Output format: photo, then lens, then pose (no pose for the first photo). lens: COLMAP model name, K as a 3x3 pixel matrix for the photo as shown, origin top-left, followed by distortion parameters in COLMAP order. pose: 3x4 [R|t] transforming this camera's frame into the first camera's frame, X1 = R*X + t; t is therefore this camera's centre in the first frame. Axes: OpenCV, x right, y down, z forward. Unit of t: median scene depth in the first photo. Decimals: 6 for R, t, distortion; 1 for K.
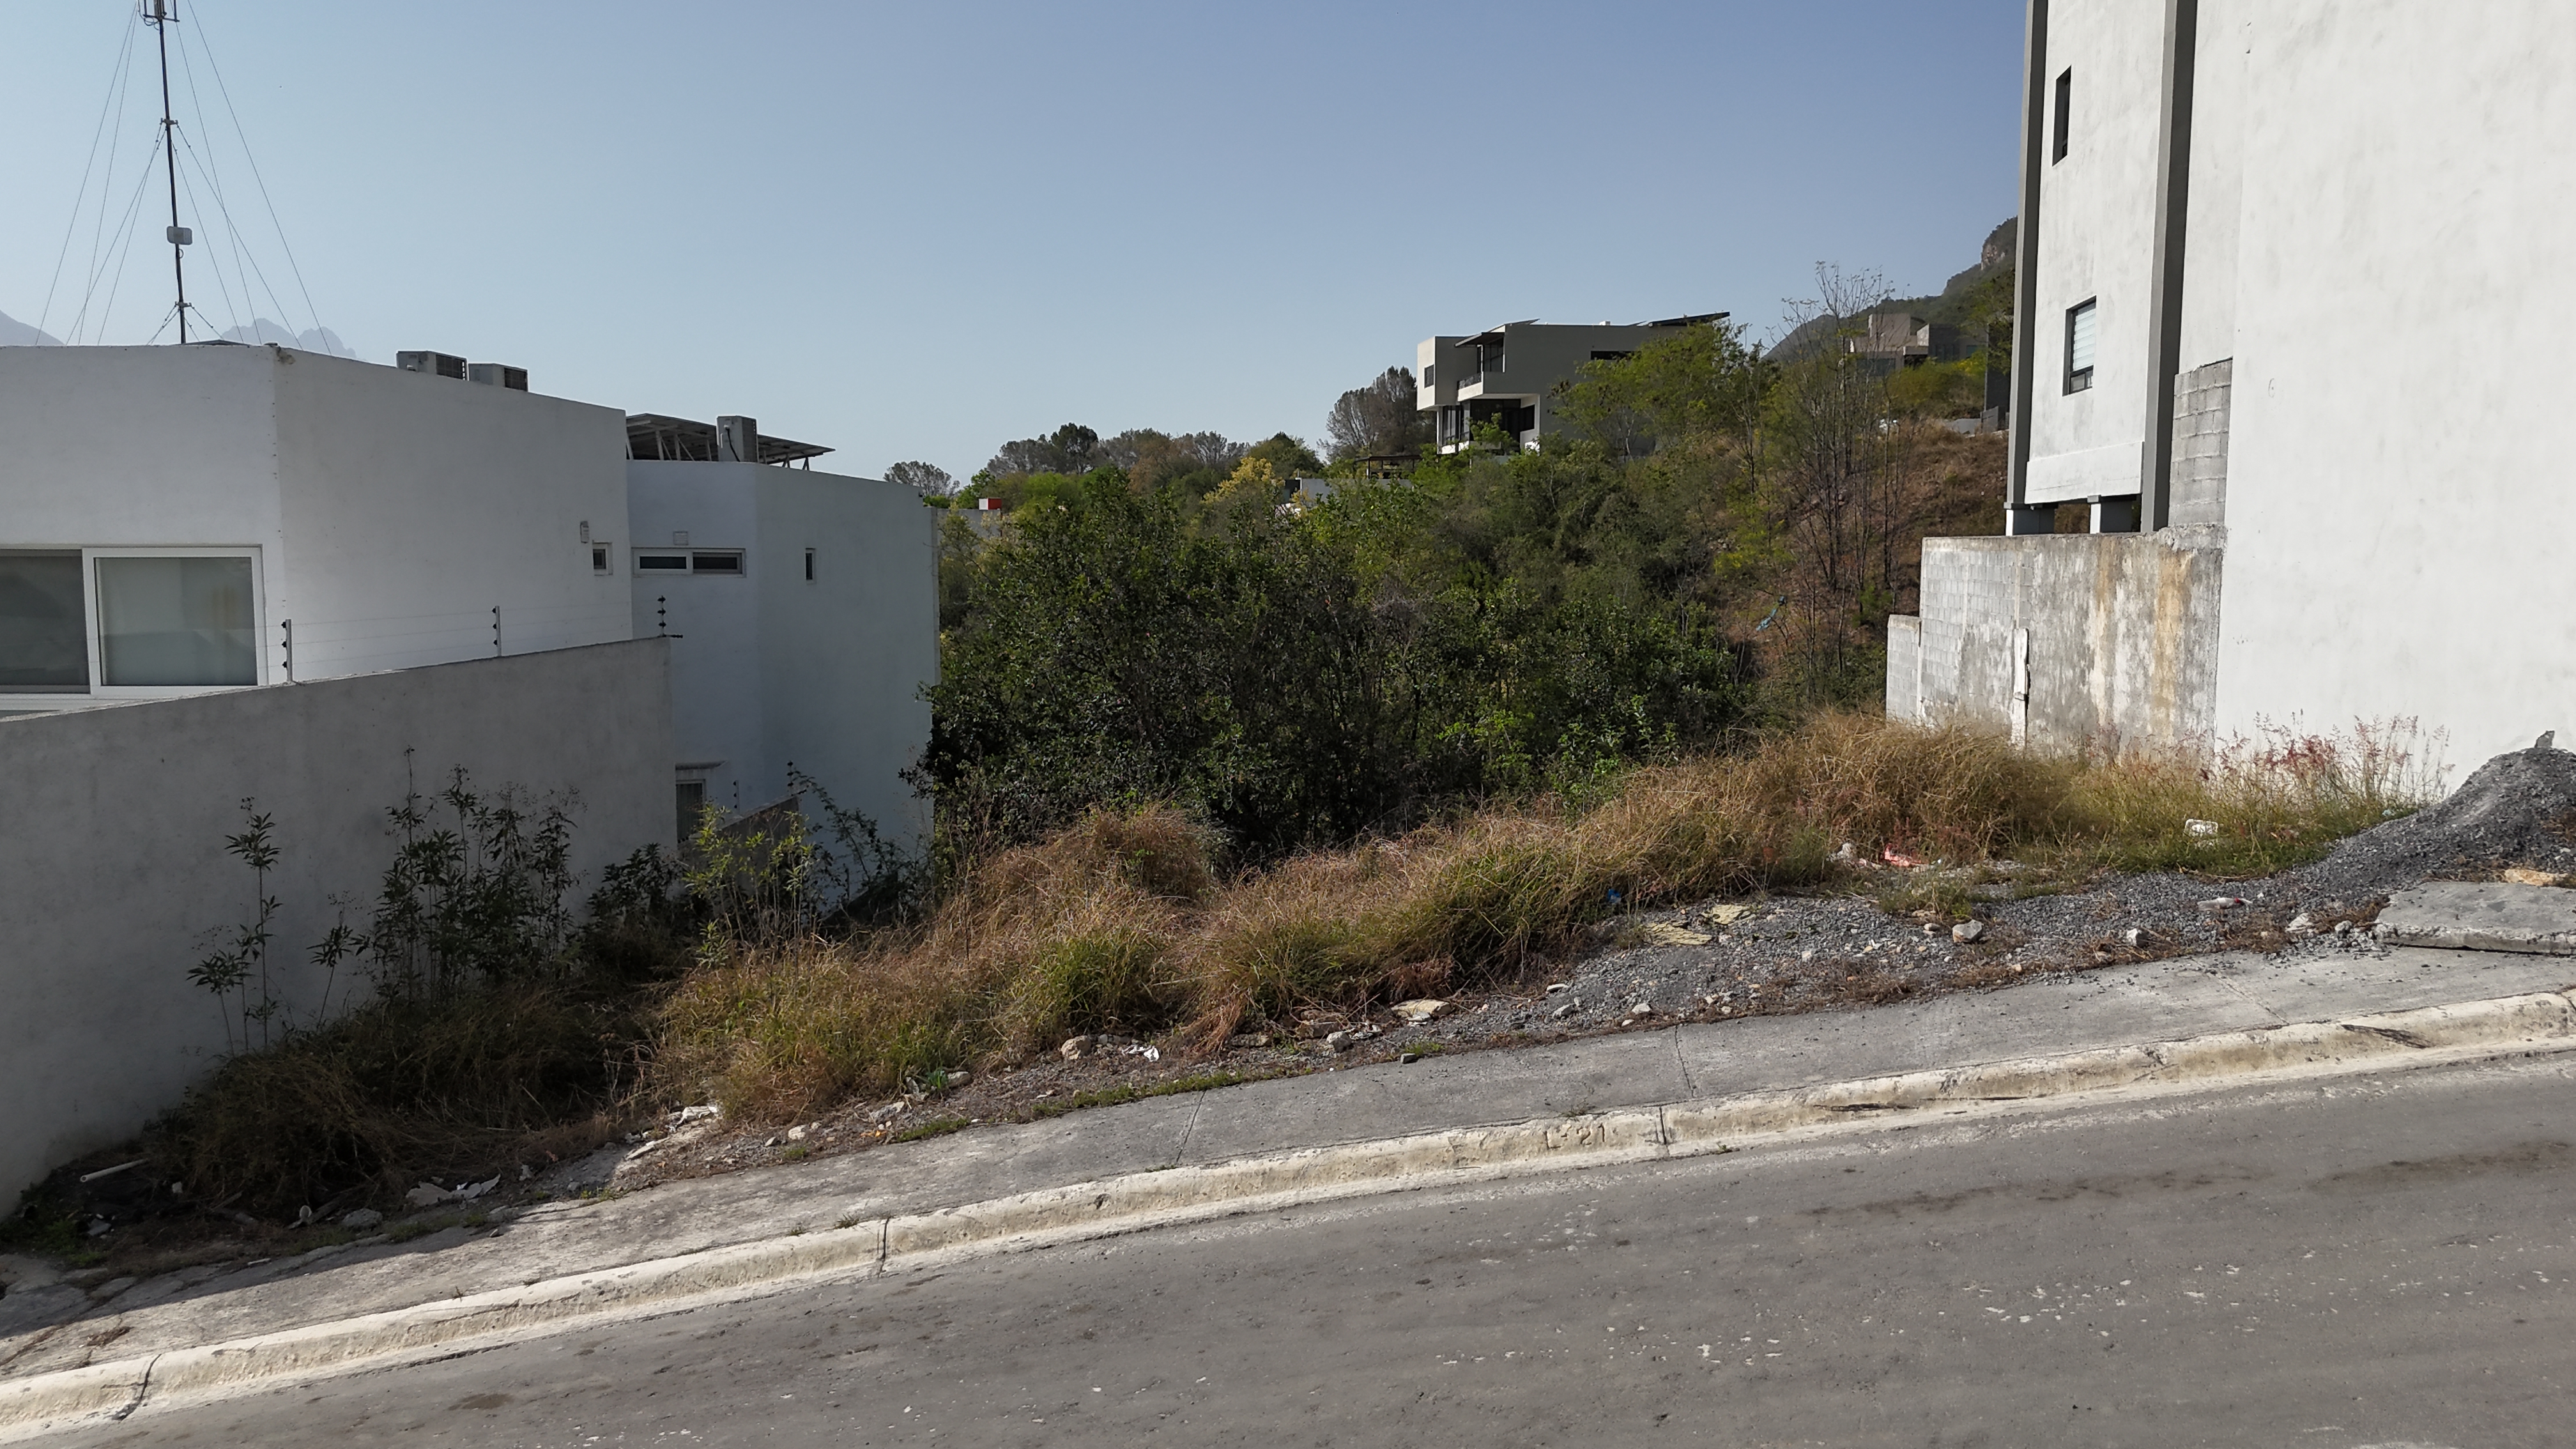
lens RADIAL K [[1898.5, 0, 1290.7], [0, 1898.5, 728.9], [0, 0, 1]] dist [0.061917, -0.058002]
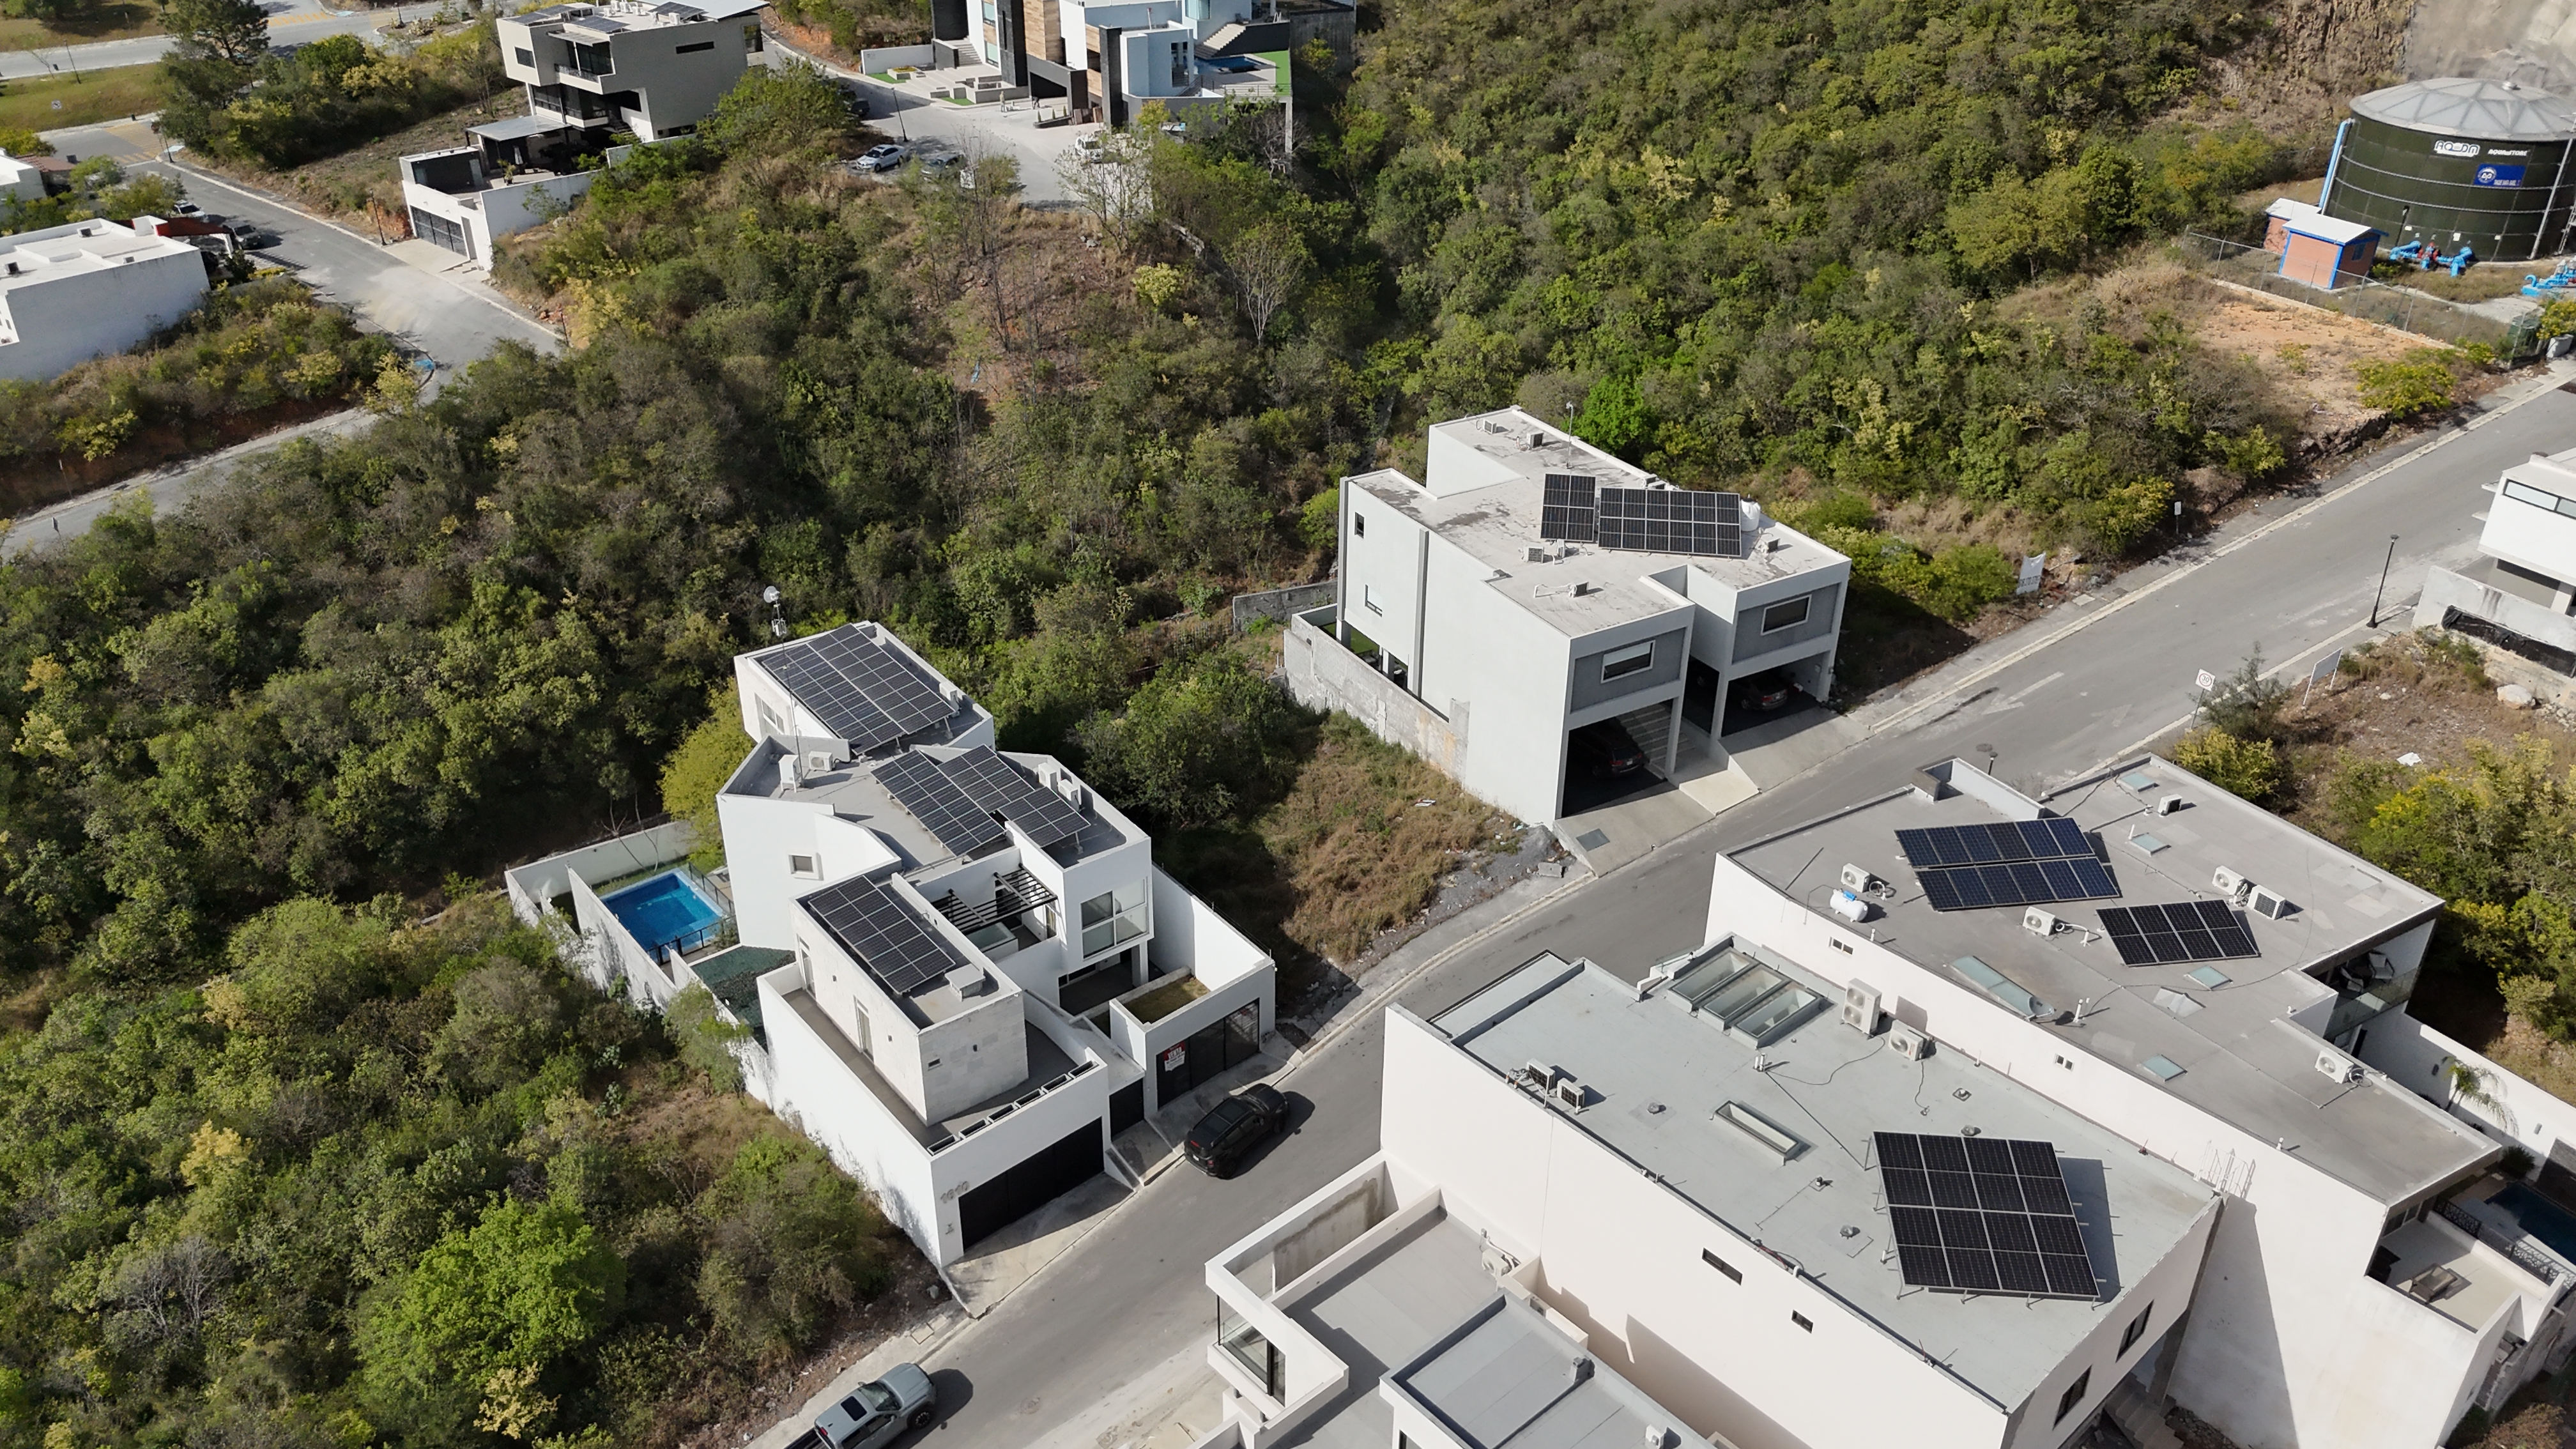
lens RADIAL K [[1898.5, 0, 1283.3], [0, 1898.5, 724.2], [0, 0, 1]] dist [0.061917, -0.058002]
pose [[0.784223, -0.300994, 0.542584, -3.375331], [0.051689, 0.903111, 0.426285, -2.990042], [-0.618322, -0.306257, 0.723799, -3.000759]]
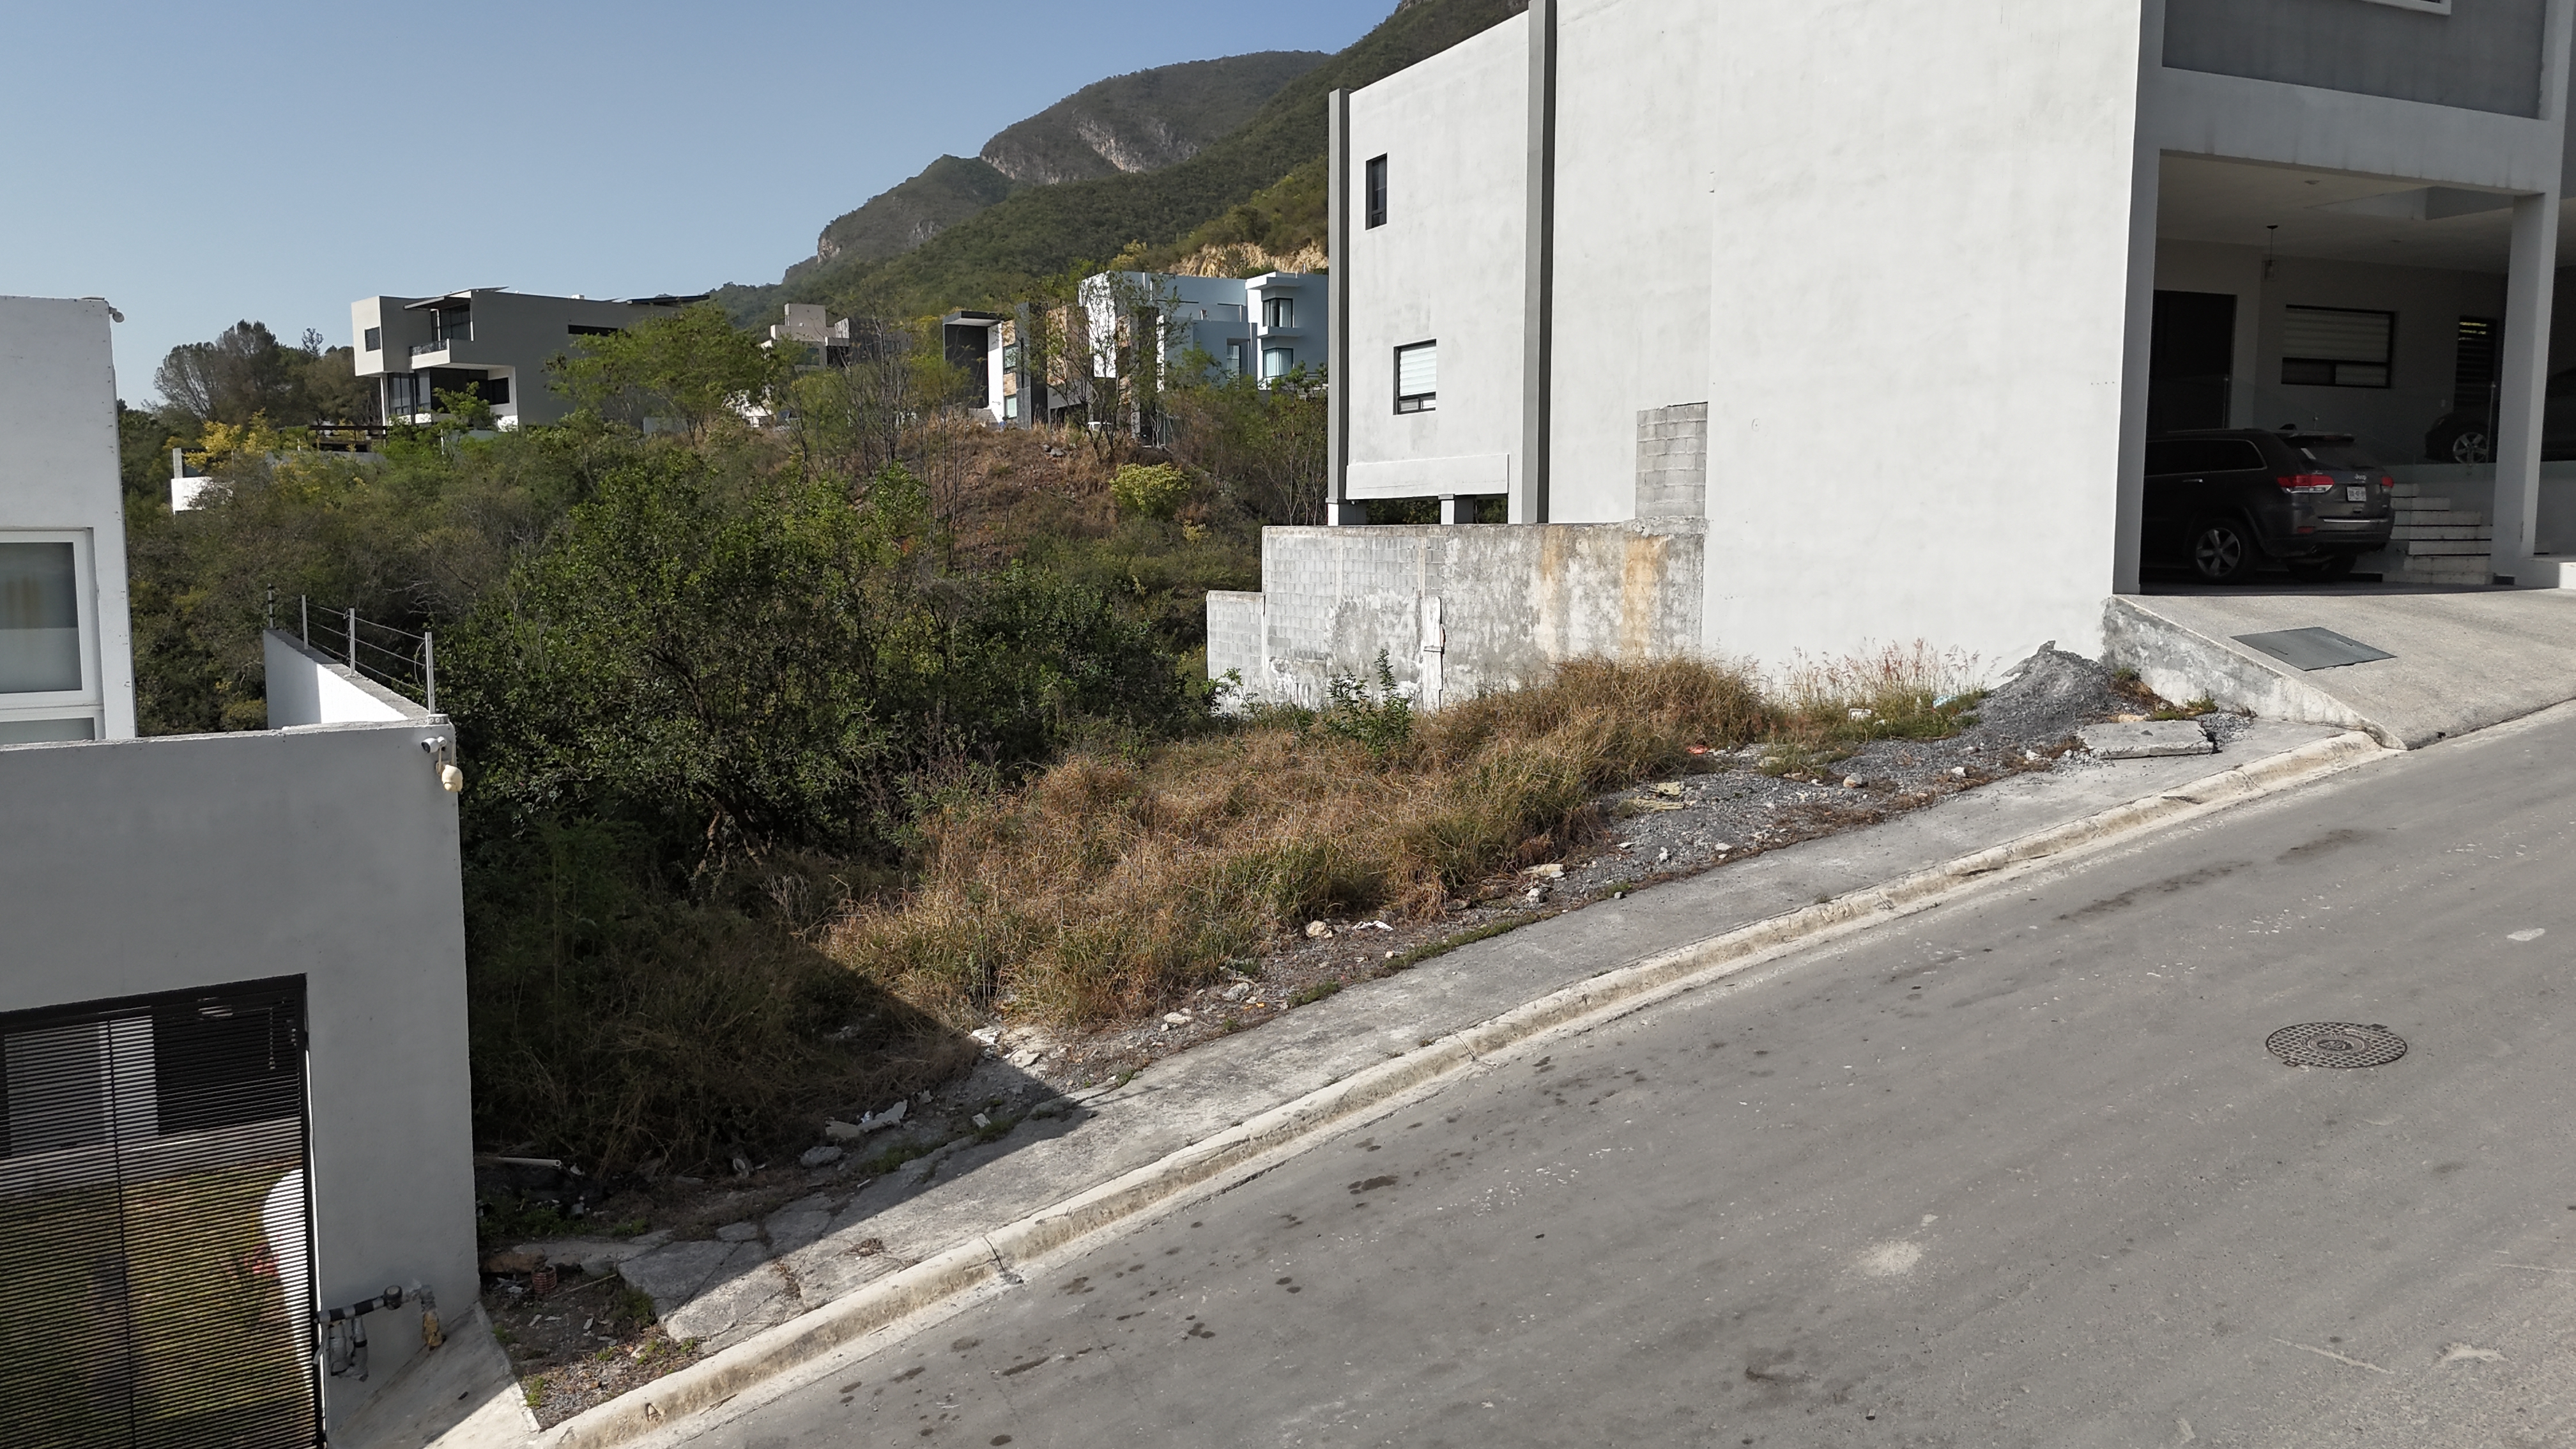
lens RADIAL K [[1898.5, 0, 1303.0], [0, 1898.5, 732.7], [0, 0, 1]] dist [0.061917, -0.058002]
pose [[0.831892, -0.055993, 0.552106, -0.734248], [0.050455, 0.998408, 0.025232, 0.005188], [-0.552639, 0.006866, 0.833392, -0.034774]]
